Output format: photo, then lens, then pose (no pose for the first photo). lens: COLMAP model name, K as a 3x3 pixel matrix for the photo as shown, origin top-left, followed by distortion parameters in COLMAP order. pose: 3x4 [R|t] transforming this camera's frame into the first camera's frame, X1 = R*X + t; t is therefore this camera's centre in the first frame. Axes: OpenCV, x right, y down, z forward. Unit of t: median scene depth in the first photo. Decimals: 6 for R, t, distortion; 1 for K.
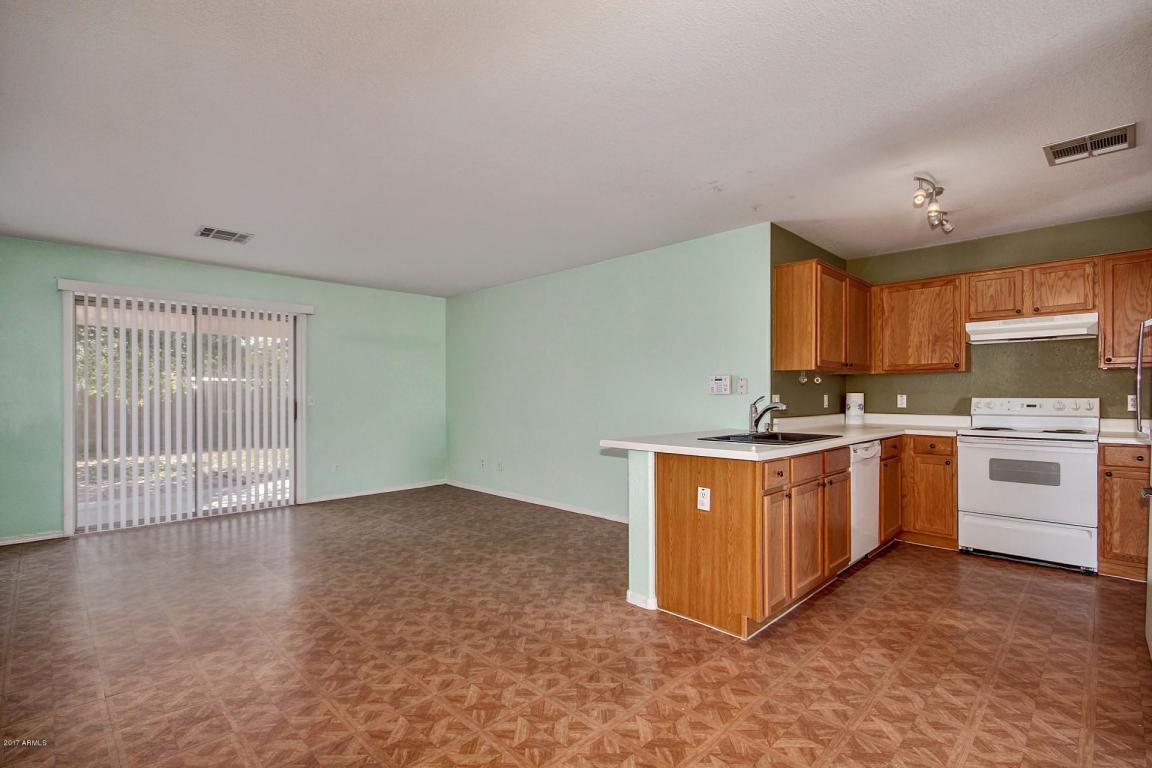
lens RADIAL K [[532.5, 0, 584.4], [0, 532.5, 394.8], [0, 0, 1]] dist [0.001331, -0.003966]
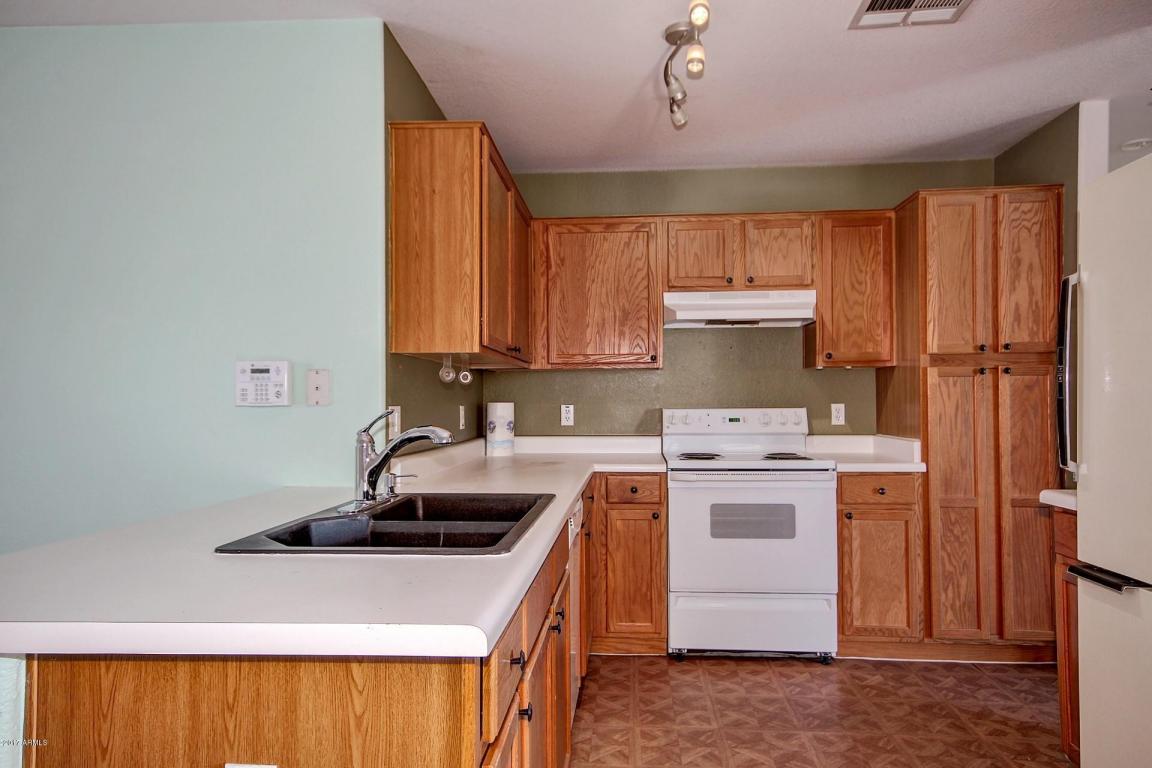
lens RADIAL K [[723.7, 0, 584.4], [0, 723.7, 395.2], [0, 0, 1]] dist [0.016642, 0.015858]
pose [[0.758697, 0.003798, 0.651432, 0.080014], [0.005558, 0.999909, -0.012303, -0.001032], [-0.651420, 0.012955, 0.758607, 0.434726]]
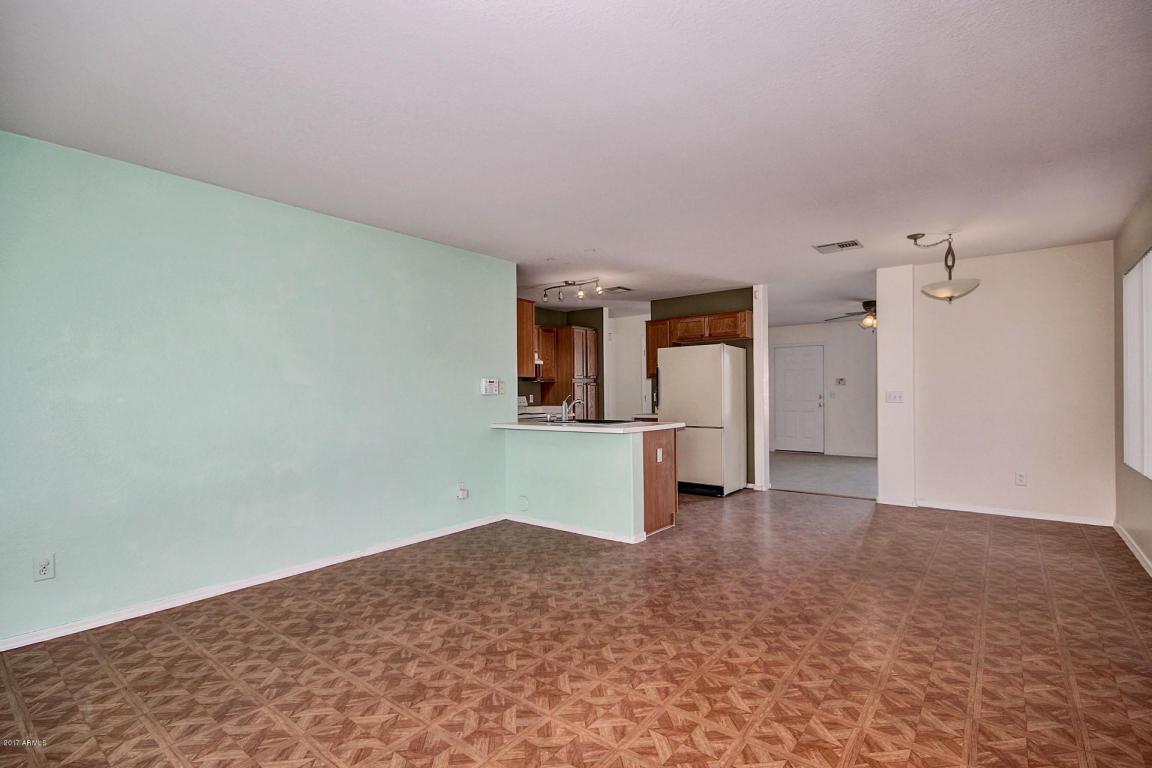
lens RADIAL K [[532.5, 0, 576.6], [0, 532.5, 390.4], [0, 0, 1]] dist [0.001331, -0.003966]
pose [[-0.099720, 0.007905, 0.994984, -0.998468], [0.011154, 0.999914, -0.006826, 0.000242], [-0.994953, 0.010418, -0.099800, 1.002698]]
